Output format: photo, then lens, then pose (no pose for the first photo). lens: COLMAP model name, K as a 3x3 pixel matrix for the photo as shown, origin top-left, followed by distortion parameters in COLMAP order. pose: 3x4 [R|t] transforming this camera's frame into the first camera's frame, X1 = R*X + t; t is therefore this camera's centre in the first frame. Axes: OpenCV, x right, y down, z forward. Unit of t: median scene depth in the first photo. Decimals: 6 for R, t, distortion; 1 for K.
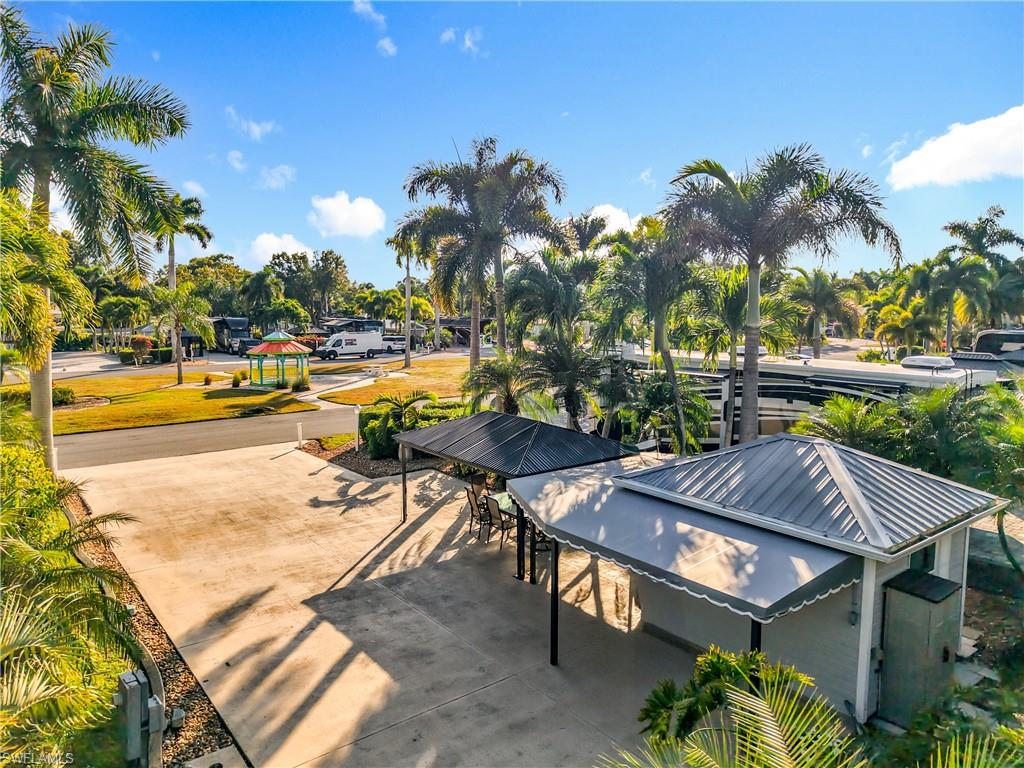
lens RADIAL K [[708.1, 0, 509.2], [0, 708.1, 367.4], [0, 0, 1]] dist [-0.002388, -0.000921]
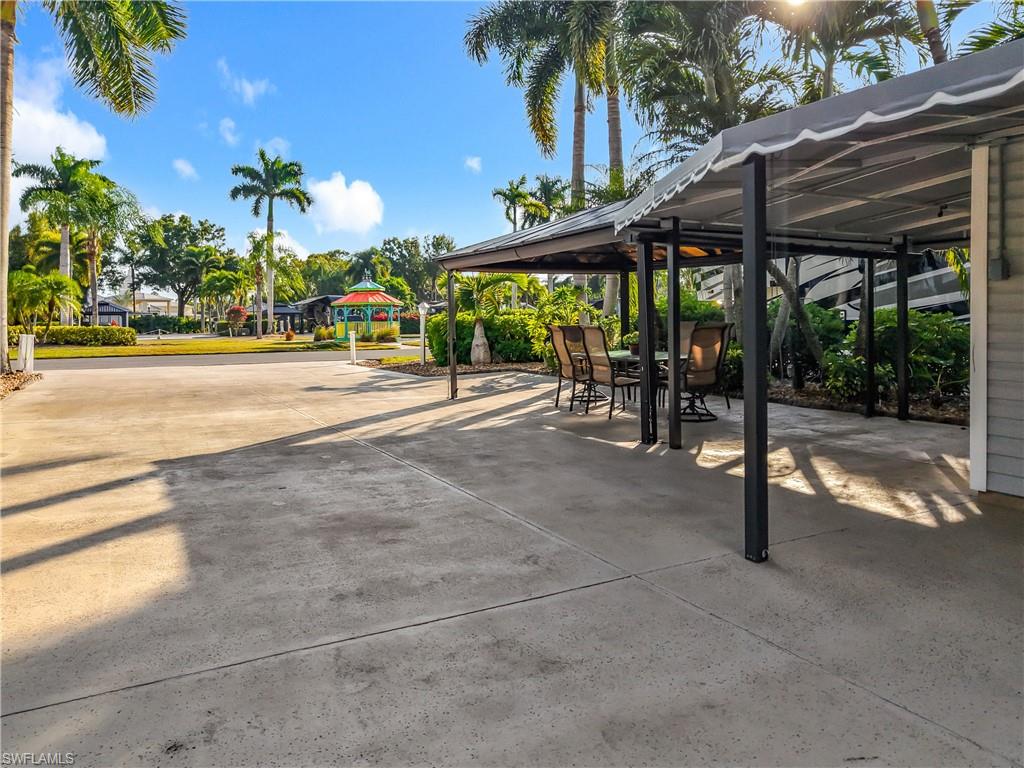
lens RADIAL K [[720.4, 0, 508.6], [0, 720.4, 319.6], [0, 0, 1]] dist [0.000067, 0.001275]
pose [[0.985352, -0.008319, -0.170330, 0.006174], [-0.007899, 0.995511, -0.094318, 0.244056], [0.170351, 0.094281, 0.980863, 0.463518]]
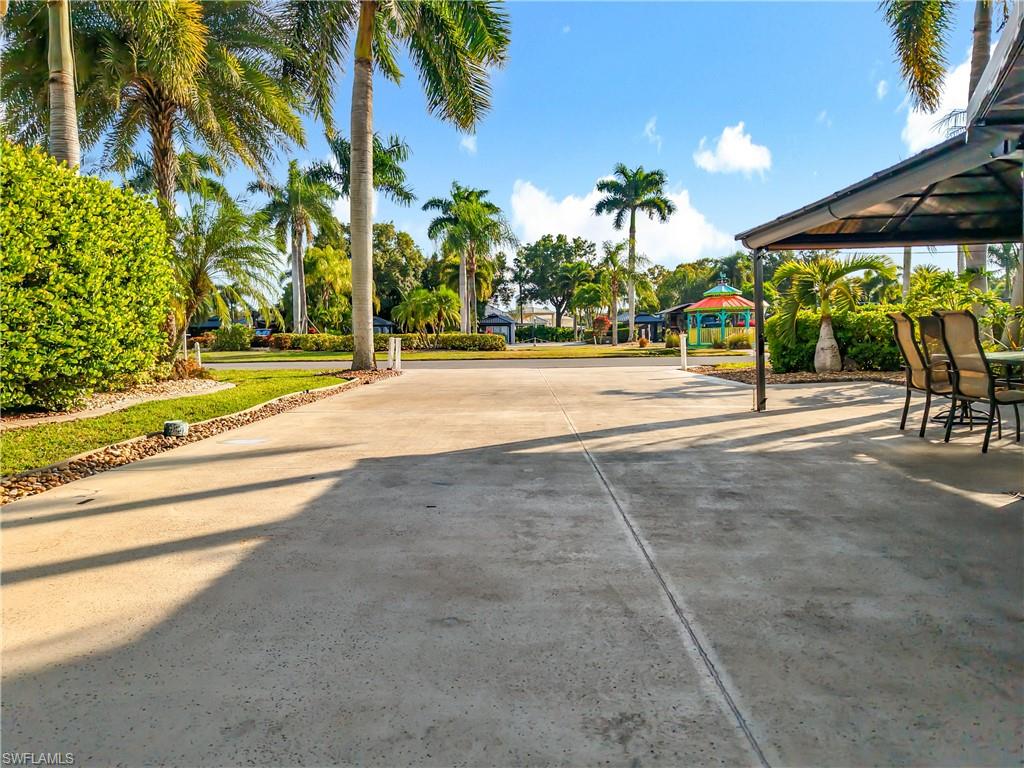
lens RADIAL K [[695.5, 0, 498.6], [0, 695.5, 361.7], [0, 0, 1]] dist [0.081005, -0.080268]
pose [[0.764034, 0.013002, -0.645046, 0.031118], [-0.046196, 0.998333, -0.034594, 0.245317], [0.643521, 0.056229, 0.763361, 0.599746]]
